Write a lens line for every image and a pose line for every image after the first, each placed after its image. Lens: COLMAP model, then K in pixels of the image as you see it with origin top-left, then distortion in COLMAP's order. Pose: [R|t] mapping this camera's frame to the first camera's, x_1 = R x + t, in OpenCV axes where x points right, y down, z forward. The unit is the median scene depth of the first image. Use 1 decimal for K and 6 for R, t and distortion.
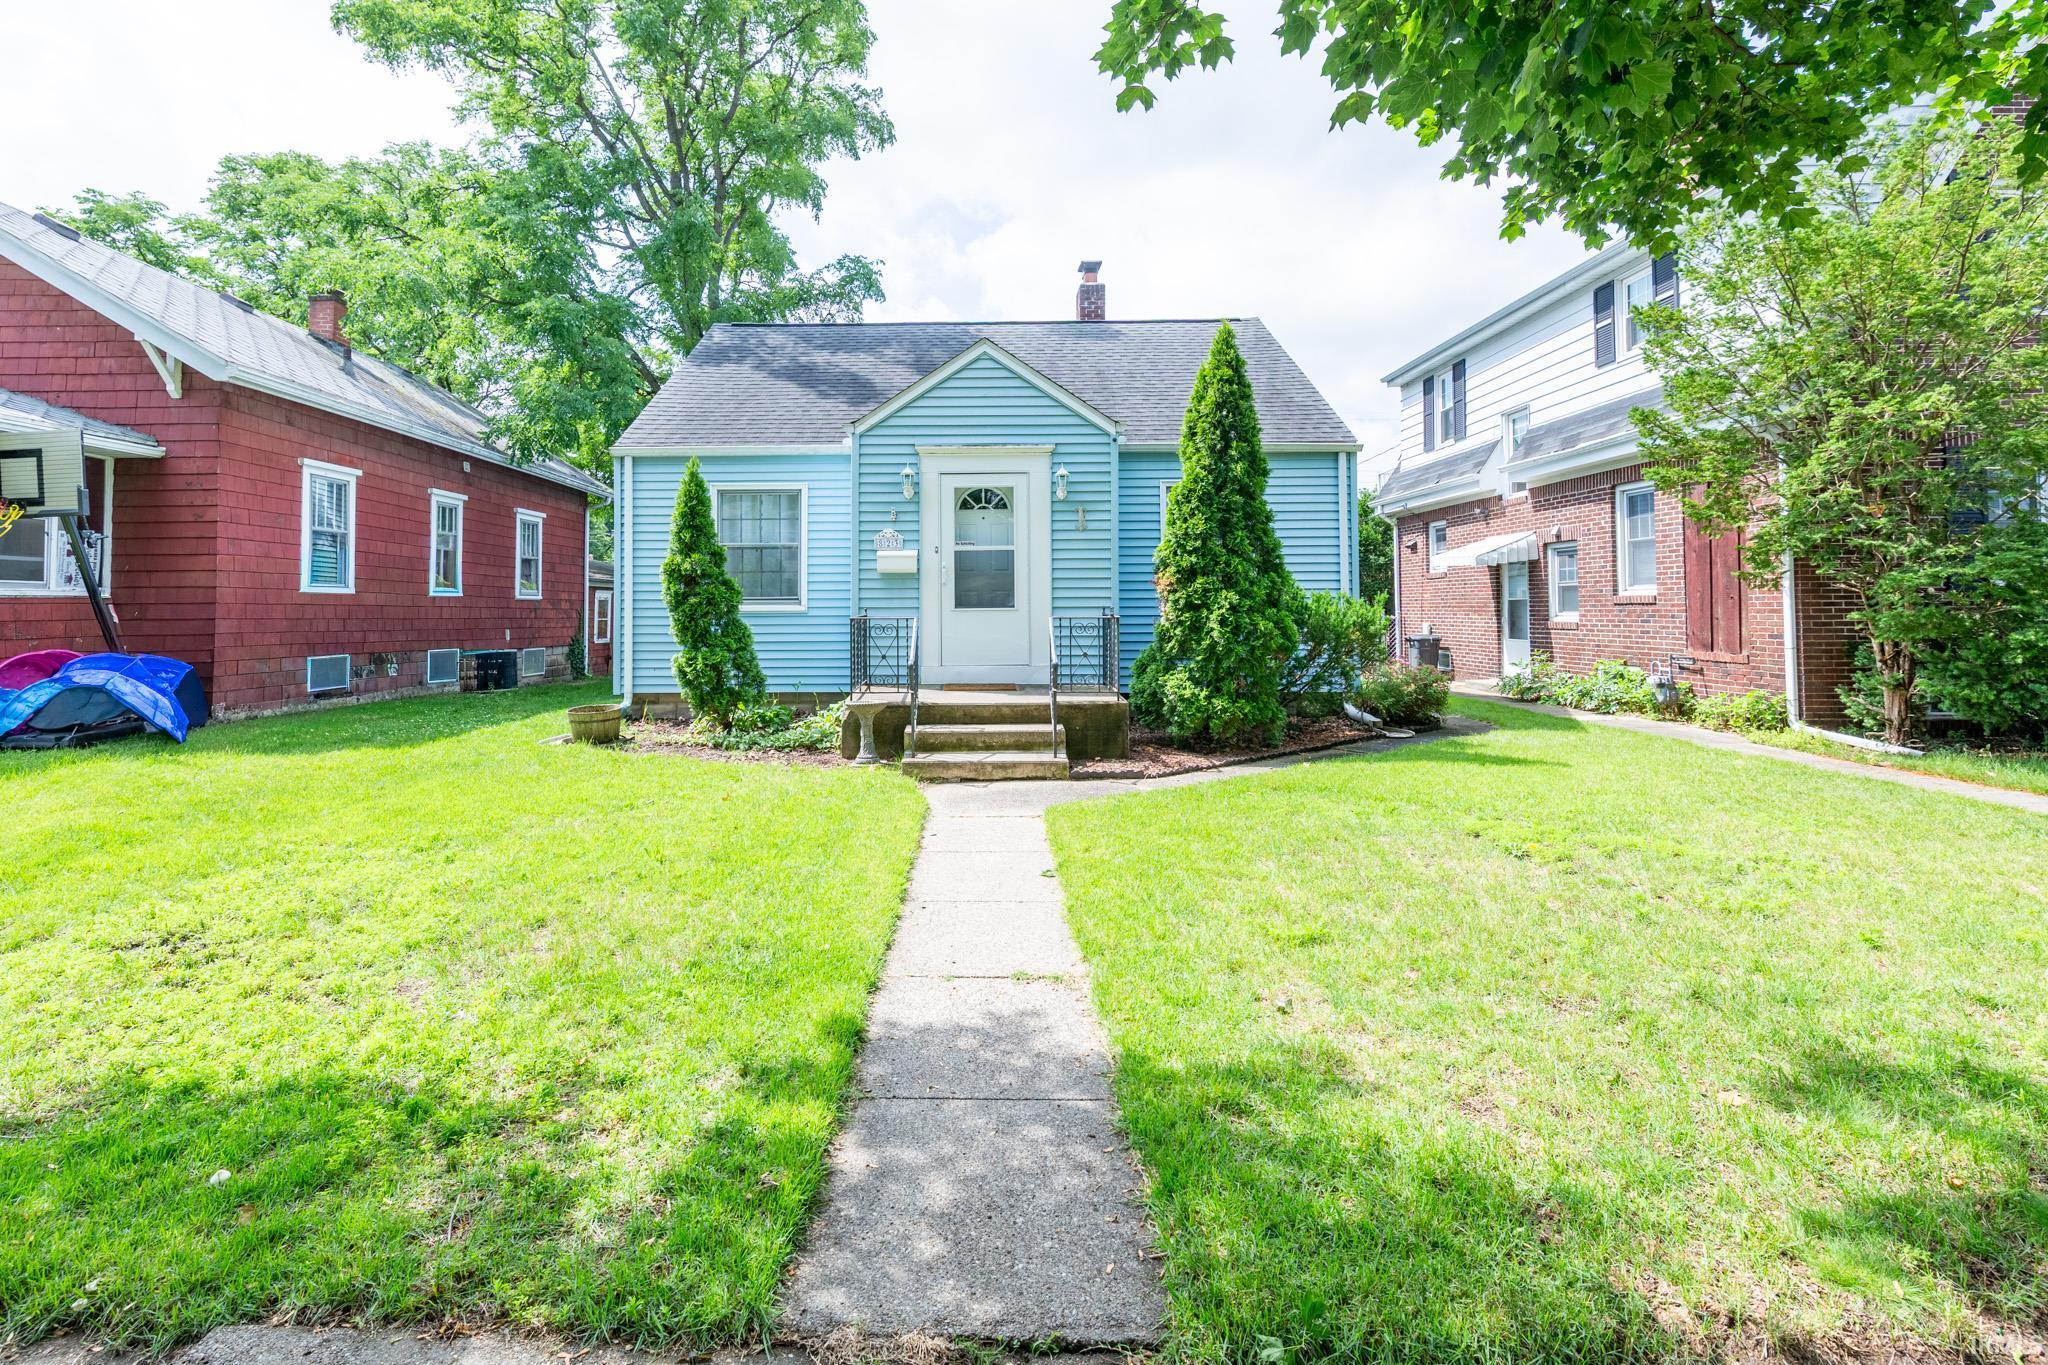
lens RADIAL K [[914.1, 0, 972.1], [0, 914.1, 601.6], [0, 0, 1]] dist [0.000826, 0.000111]
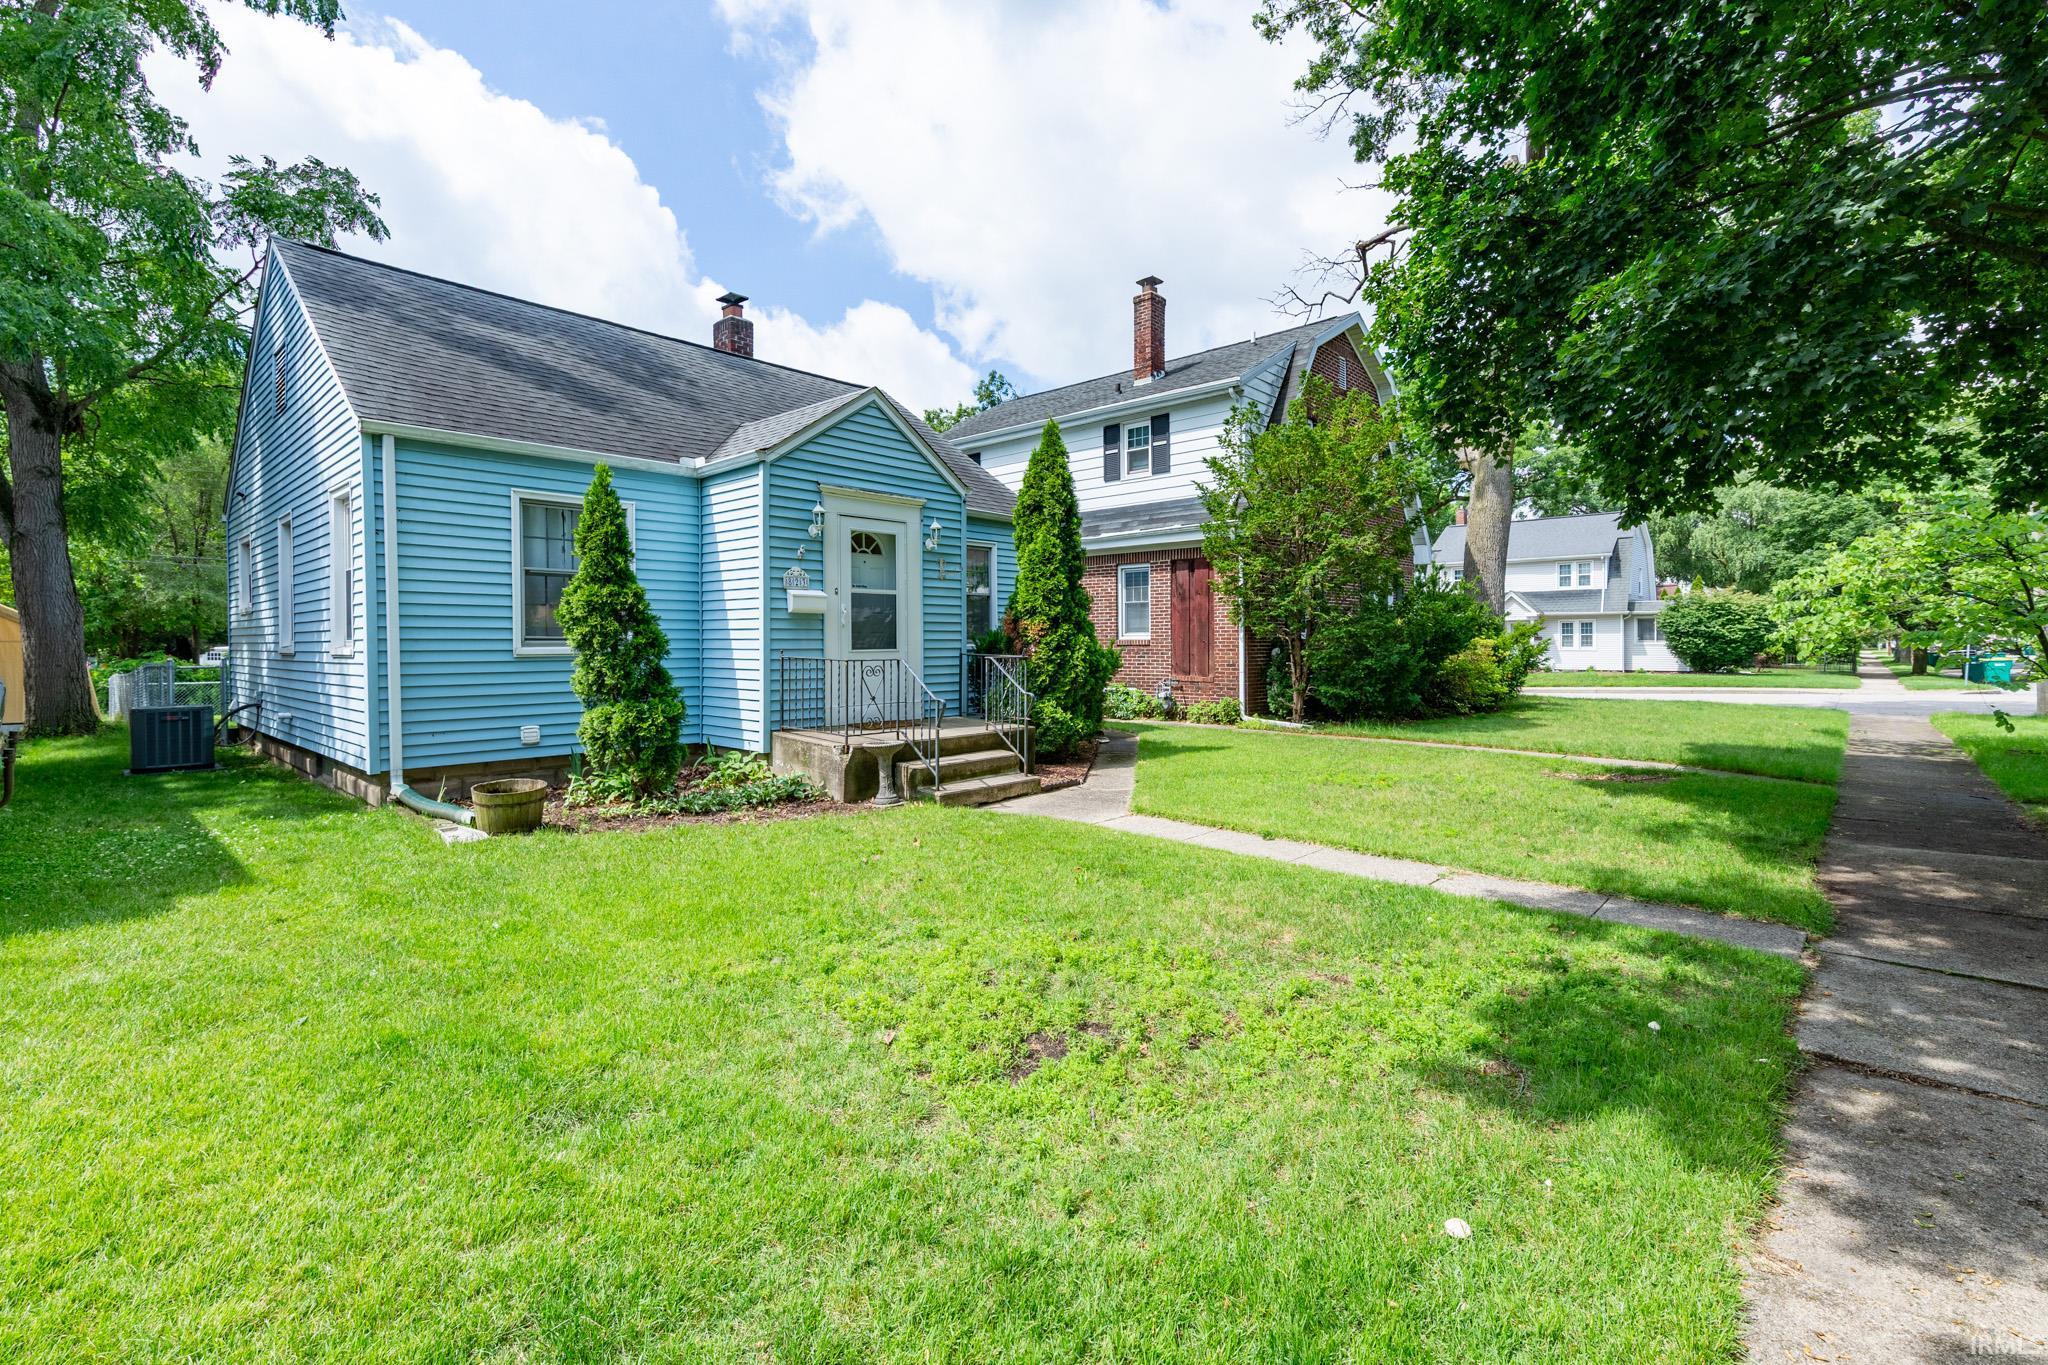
lens RADIAL K [[928.7, 0, 1022.2], [0, 928.7, 651.7], [0, 0, 1]] dist [0.023416, 0.000120]
pose [[0.659229, -0.004125, 0.751931, -0.669614], [-0.004873, 0.999941, 0.009757, -0.001296], [-0.751926, -0.010097, 0.659170, 0.174040]]
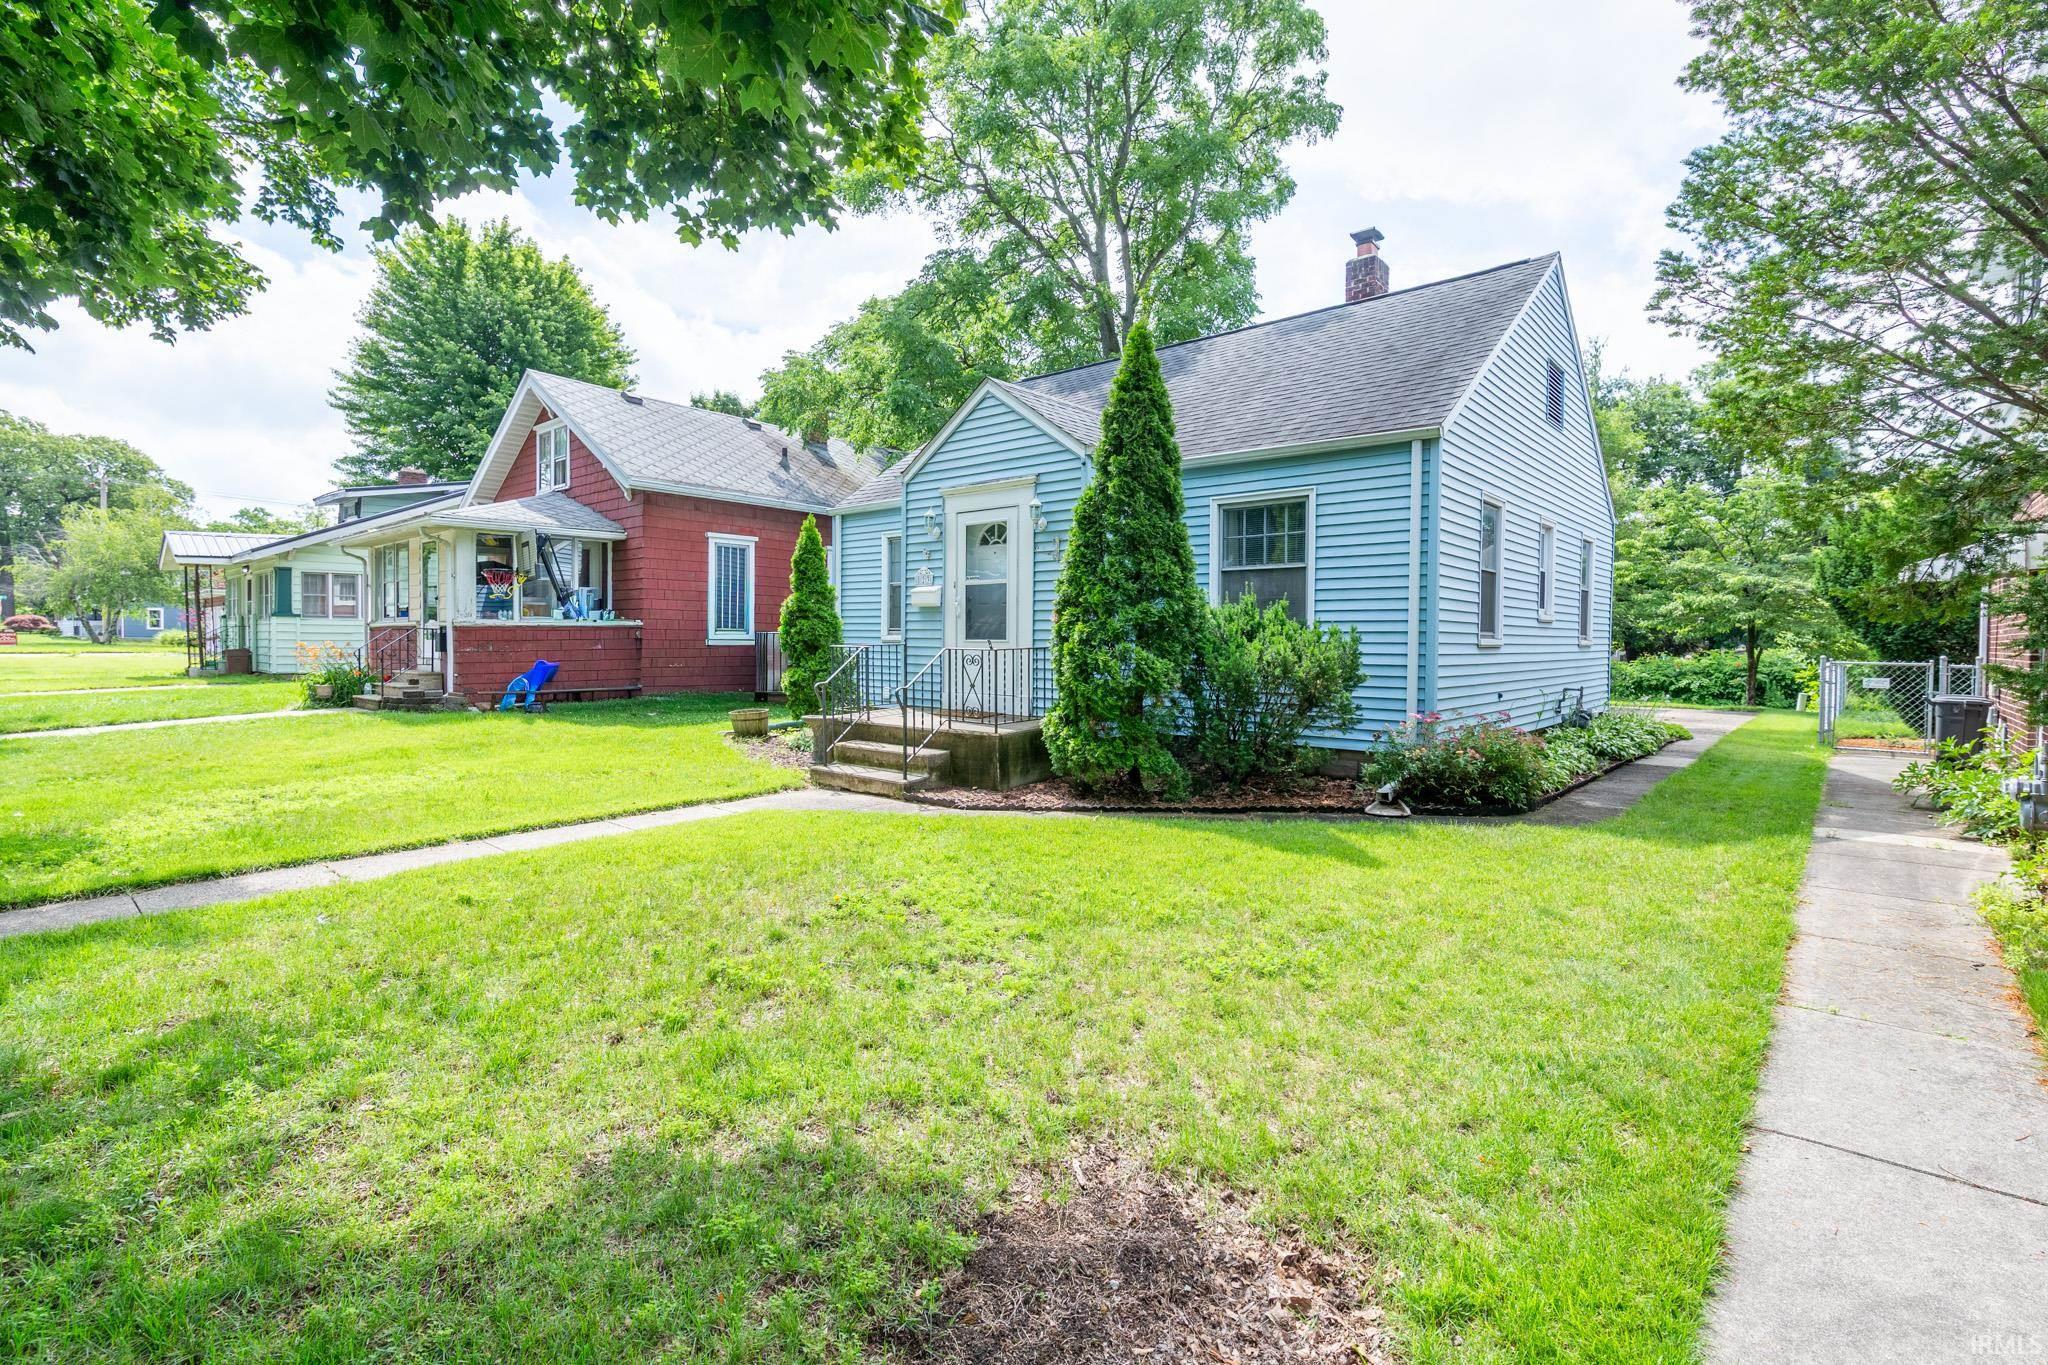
lens RADIAL K [[918.2, 0, 1038.8], [0, 918.2, 686.4], [0, 0, 1]] dist [0.001408, 0.000215]
pose [[0.761566, 0.045473, -0.646490, 0.743113], [-0.005594, 0.997959, 0.063605, -0.006474], [0.648063, -0.044823, 0.760267, 0.233270]]
